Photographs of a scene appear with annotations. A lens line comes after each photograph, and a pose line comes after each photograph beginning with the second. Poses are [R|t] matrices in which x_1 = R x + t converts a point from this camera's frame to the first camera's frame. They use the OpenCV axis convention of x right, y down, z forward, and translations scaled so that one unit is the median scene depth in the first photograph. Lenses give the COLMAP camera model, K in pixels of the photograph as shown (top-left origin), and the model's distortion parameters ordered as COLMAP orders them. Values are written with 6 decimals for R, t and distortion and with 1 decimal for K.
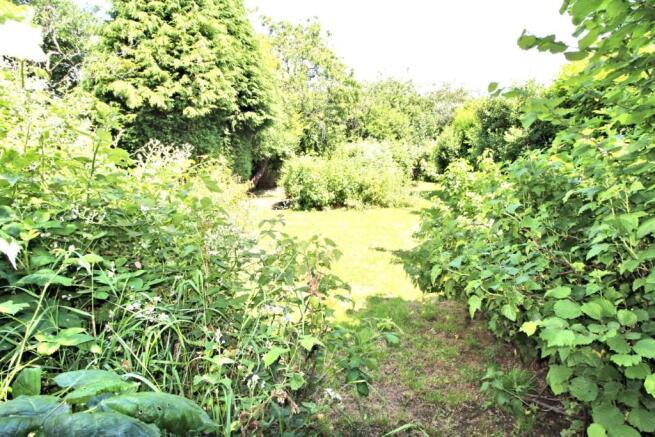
lens RADIAL K [[307.9, 0, 327.5], [0, 307.9, 218.5], [0, 0, 1]] dist [0.000410, -0.011749]
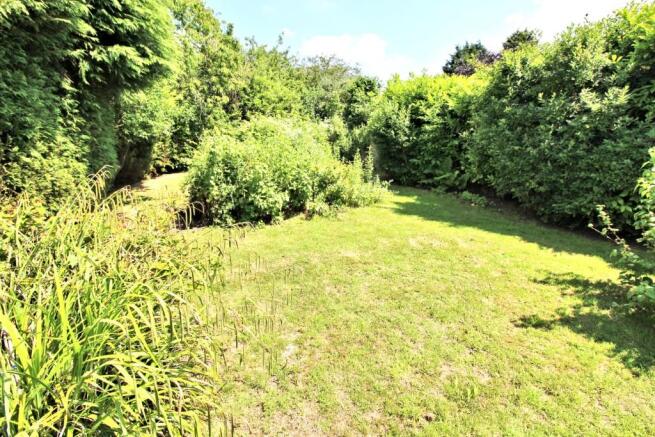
lens RADIAL K [[307.9, 0, 327.5], [0, 307.9, 218.5], [0, 0, 1]] dist [0.000410, -0.011749]
pose [[0.905803, -0.116317, 0.407420, -0.170654], [0.091882, 0.992622, 0.079112, -0.073930], [-0.413616, -0.034226, 0.909808, 0.379600]]
